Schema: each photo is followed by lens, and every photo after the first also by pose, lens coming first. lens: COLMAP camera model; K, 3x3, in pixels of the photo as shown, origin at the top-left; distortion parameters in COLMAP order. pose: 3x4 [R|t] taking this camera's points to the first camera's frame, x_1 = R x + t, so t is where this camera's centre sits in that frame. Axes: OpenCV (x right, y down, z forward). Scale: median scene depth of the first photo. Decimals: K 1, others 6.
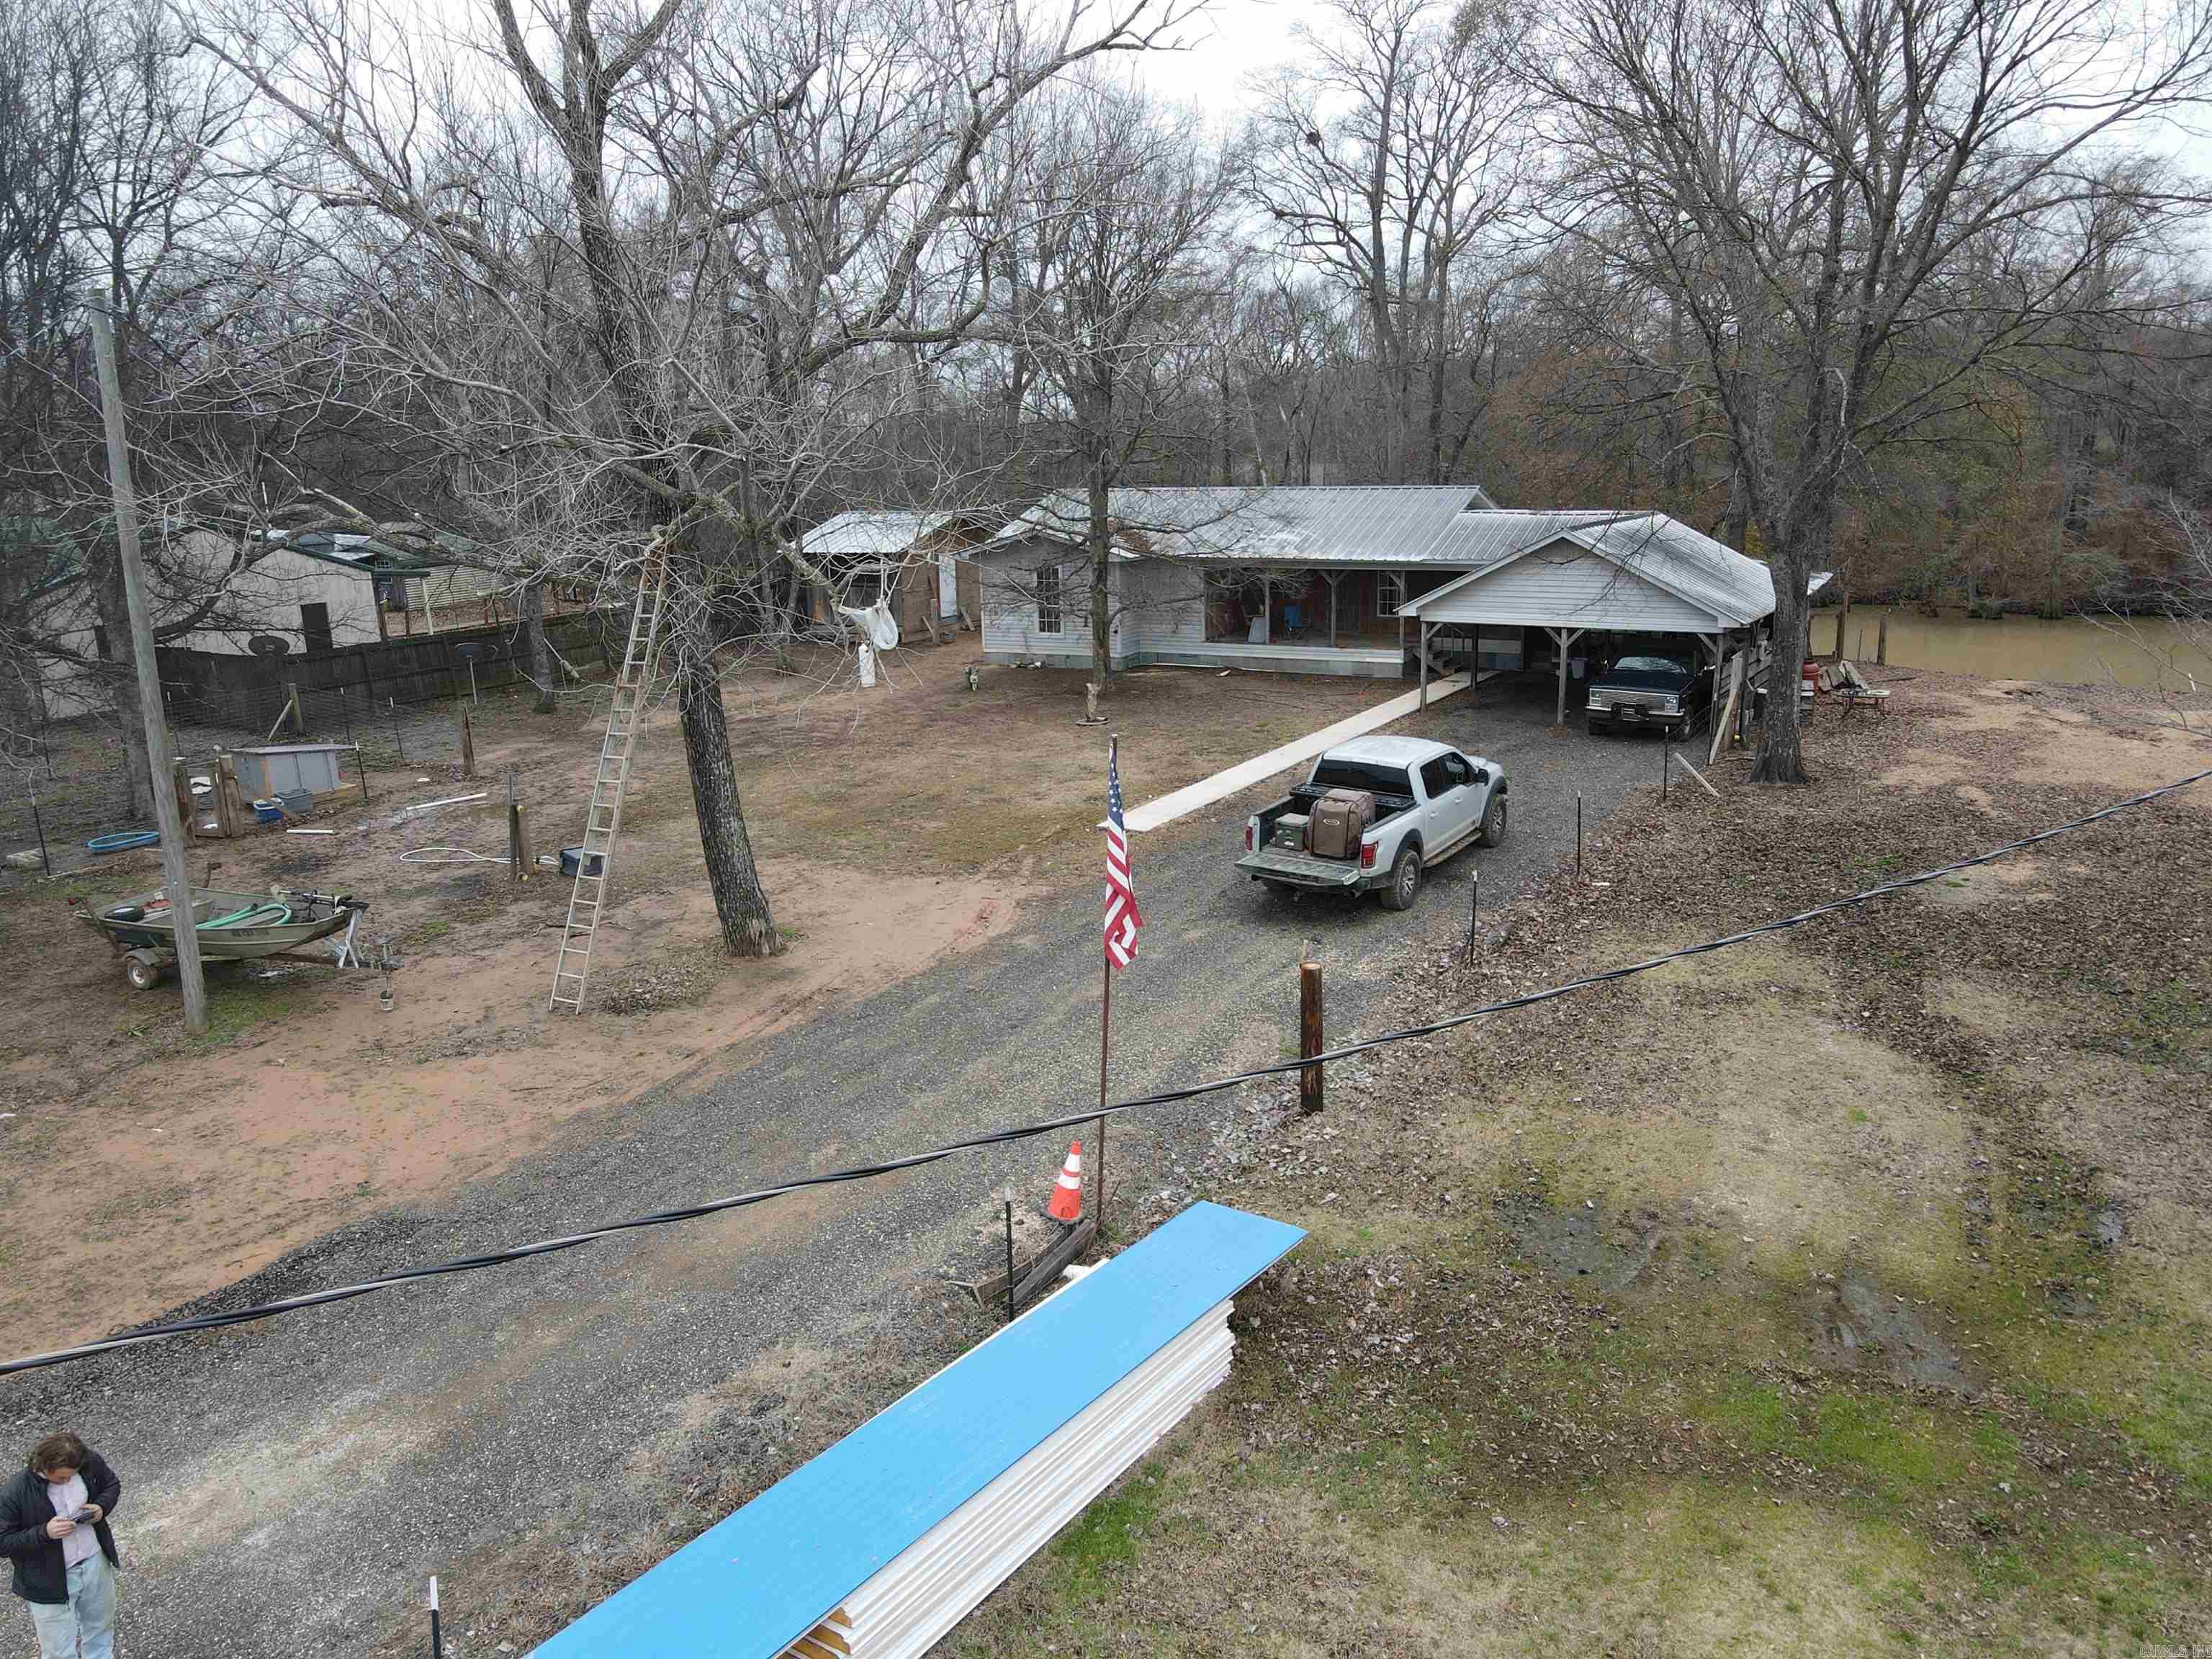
lens RADIAL K [[1558.3, 0, 1112.3], [0, 1558.3, 829.8], [0, 0, 1]] dist [0.011014, 0.002870]
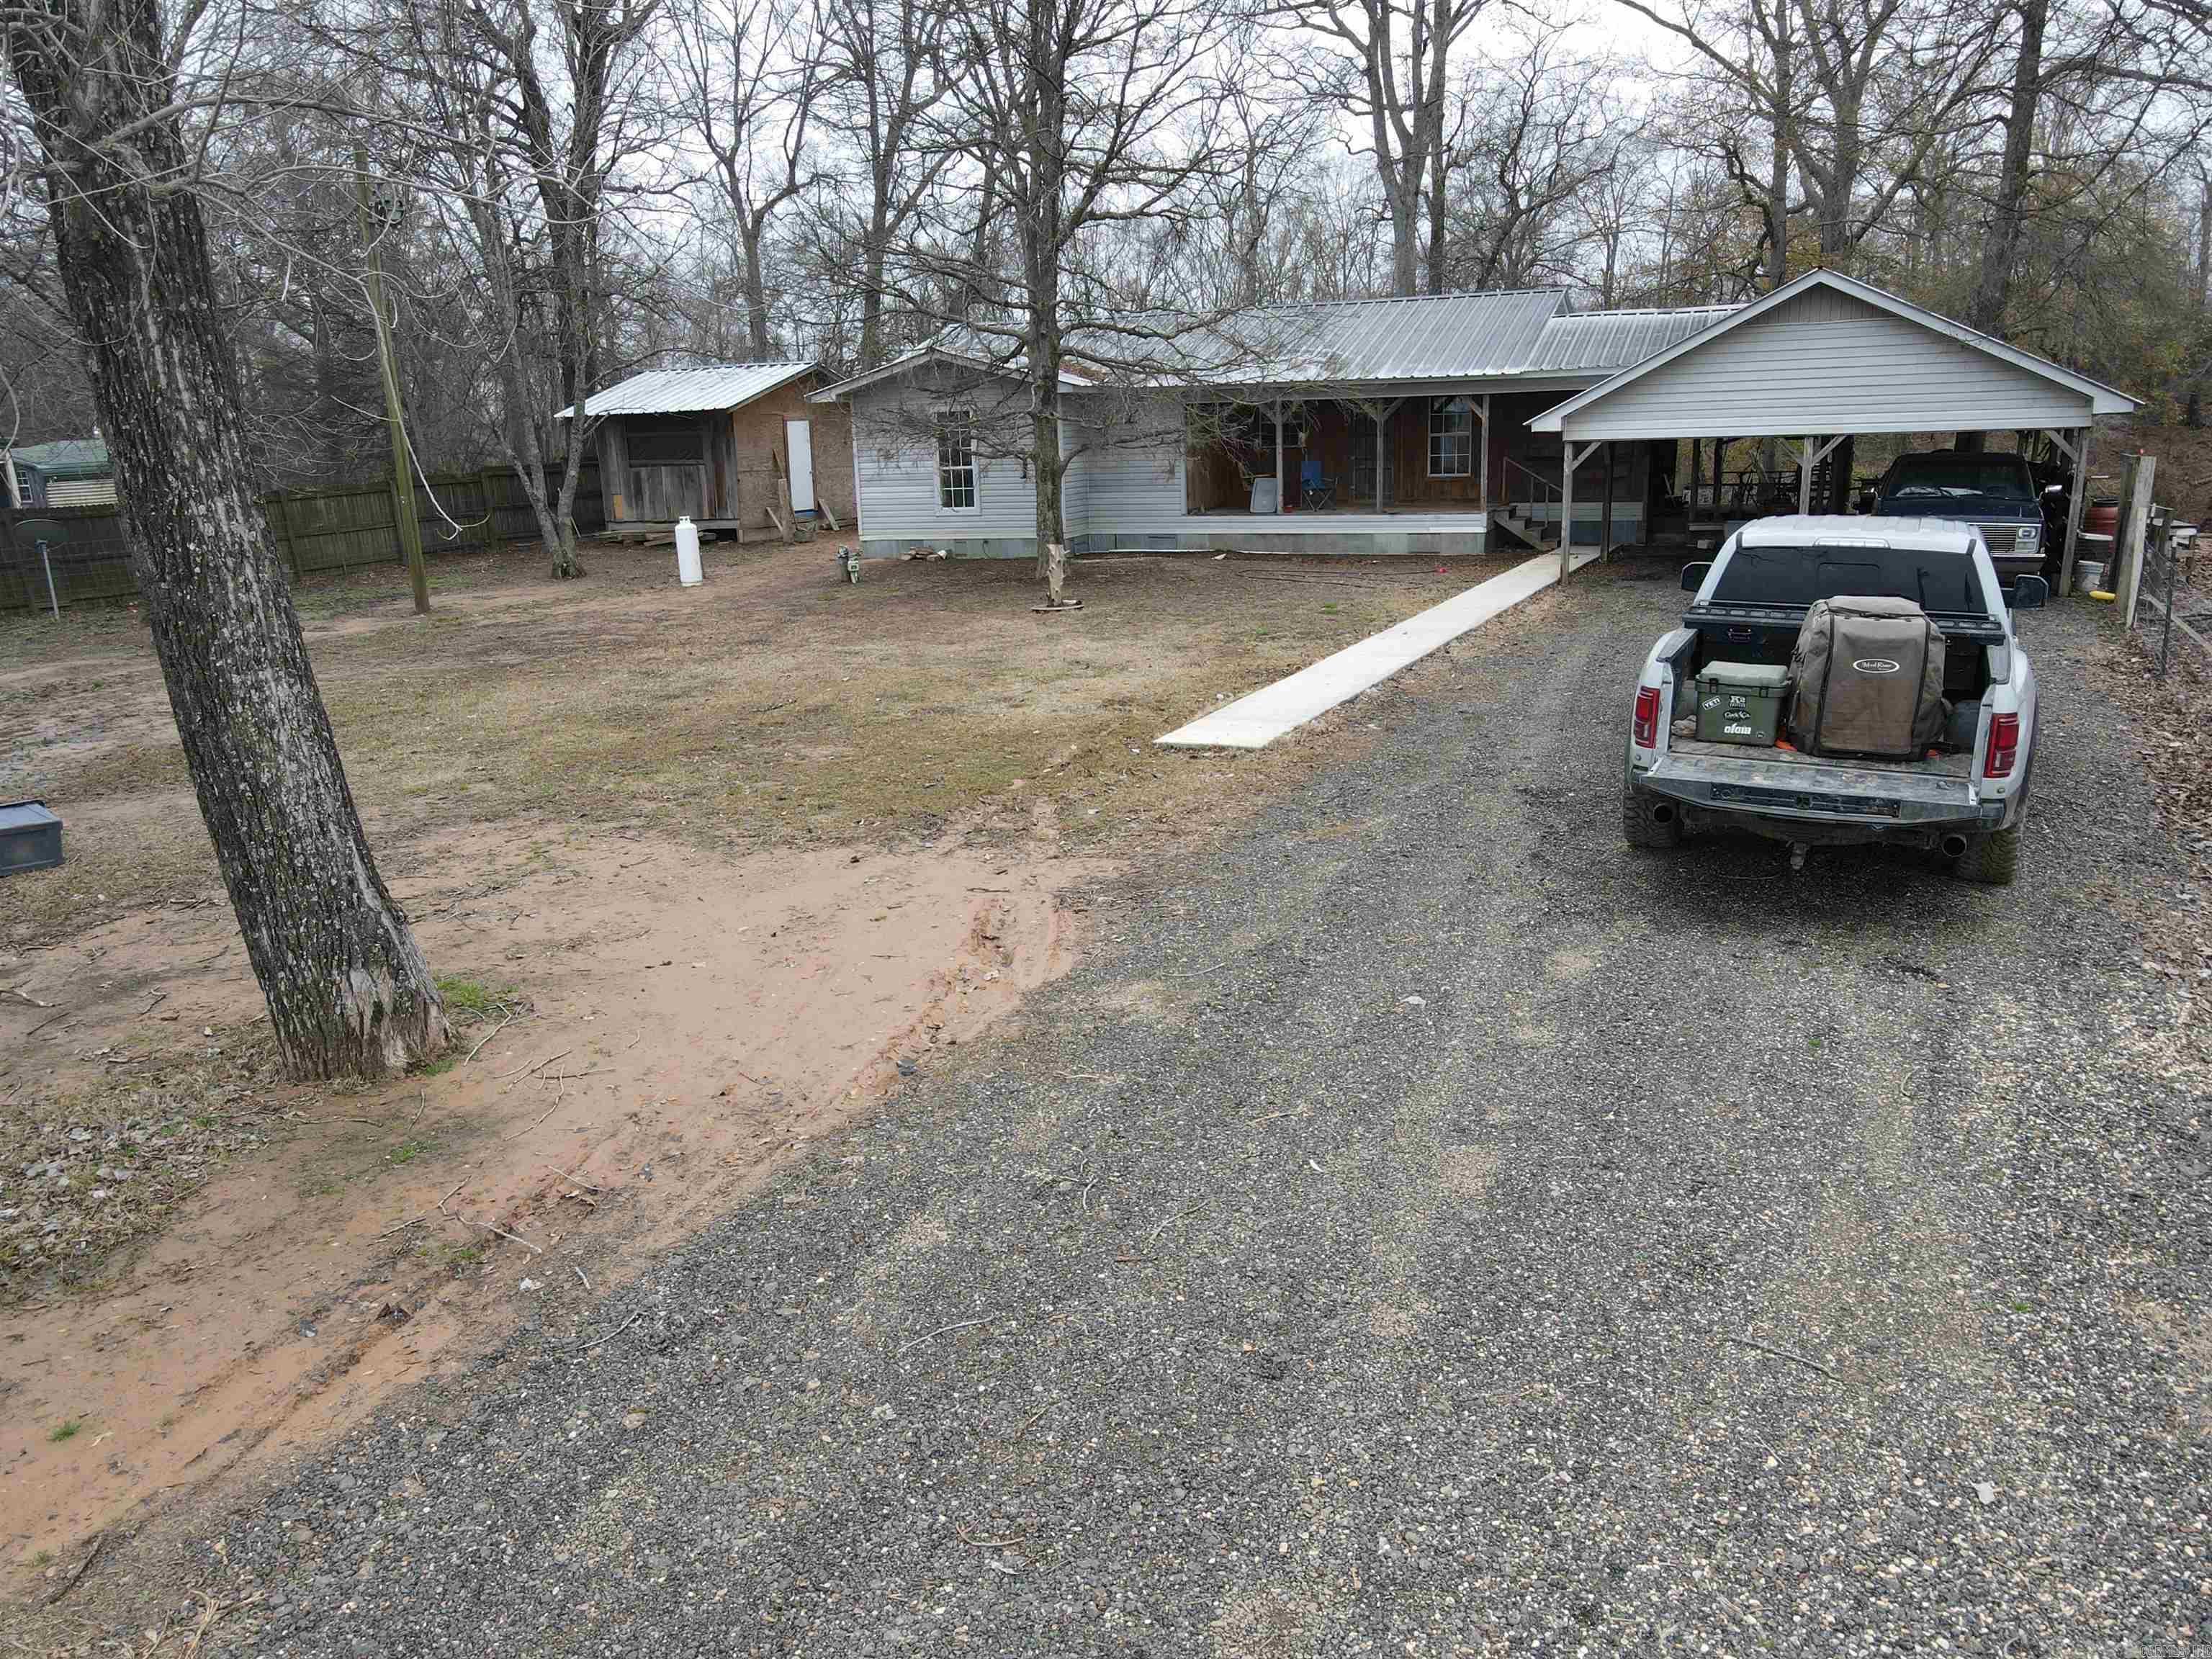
lens RADIAL K [[1558.3, 0, 1096.3], [0, 1558.3, 830.9], [0, 0, 1]] dist [0.011014, 0.002870]
pose [[0.995291, -0.030690, 0.091940, -0.066193], [0.030375, 0.999527, 0.004824, 0.020162], [-0.092045, -0.002008, 0.995753, 0.434843]]
